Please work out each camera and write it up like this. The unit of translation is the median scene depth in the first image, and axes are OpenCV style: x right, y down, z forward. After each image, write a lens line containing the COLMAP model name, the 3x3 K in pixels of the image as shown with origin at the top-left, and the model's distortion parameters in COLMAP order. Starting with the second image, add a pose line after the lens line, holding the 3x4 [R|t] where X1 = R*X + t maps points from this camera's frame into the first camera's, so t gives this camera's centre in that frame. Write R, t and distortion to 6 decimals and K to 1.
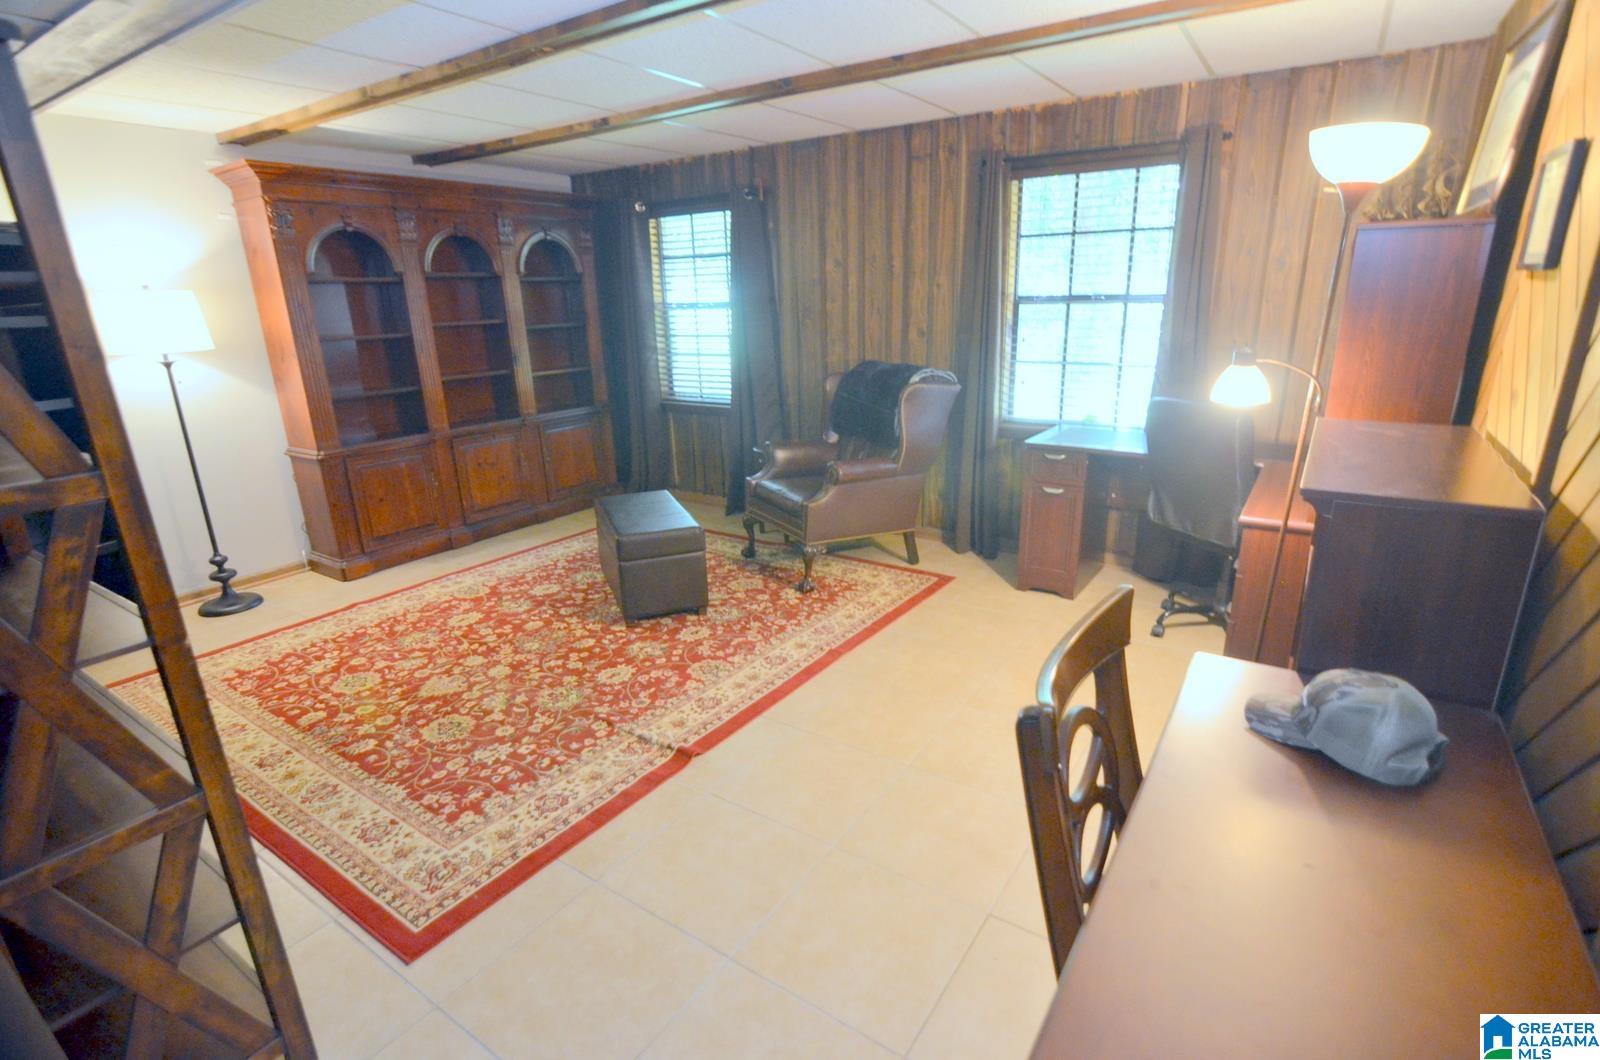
lens RADIAL K [[775.1, 0, 807.1], [0, 775.1, 536.7], [0, 0, 1]] dist [-0.030675, 0.010105]
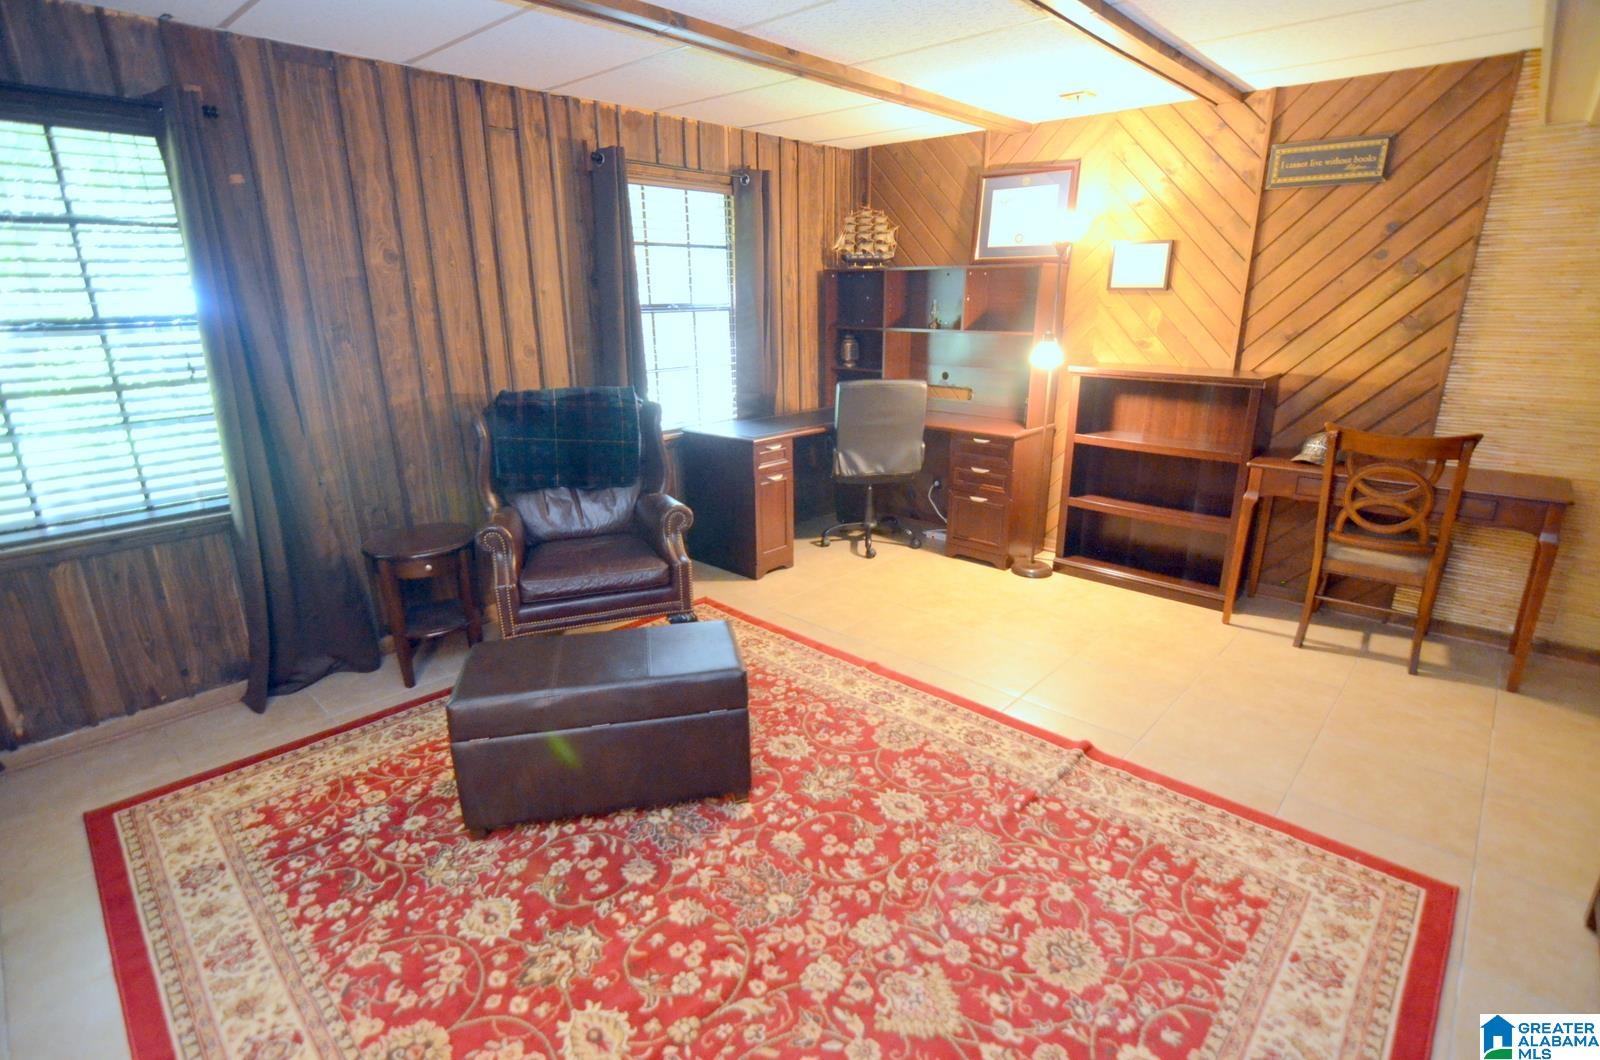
lens RADIAL K [[775.1, 0, 806.9], [0, 775.1, 537.3], [0, 0, 1]] dist [-0.030675, 0.010105]
pose [[0.155993, -0.272278, 0.949490, -0.844353], [0.298820, 0.929223, 0.217373, -0.233611], [-0.941474, 0.249818, 0.226315, 0.809190]]
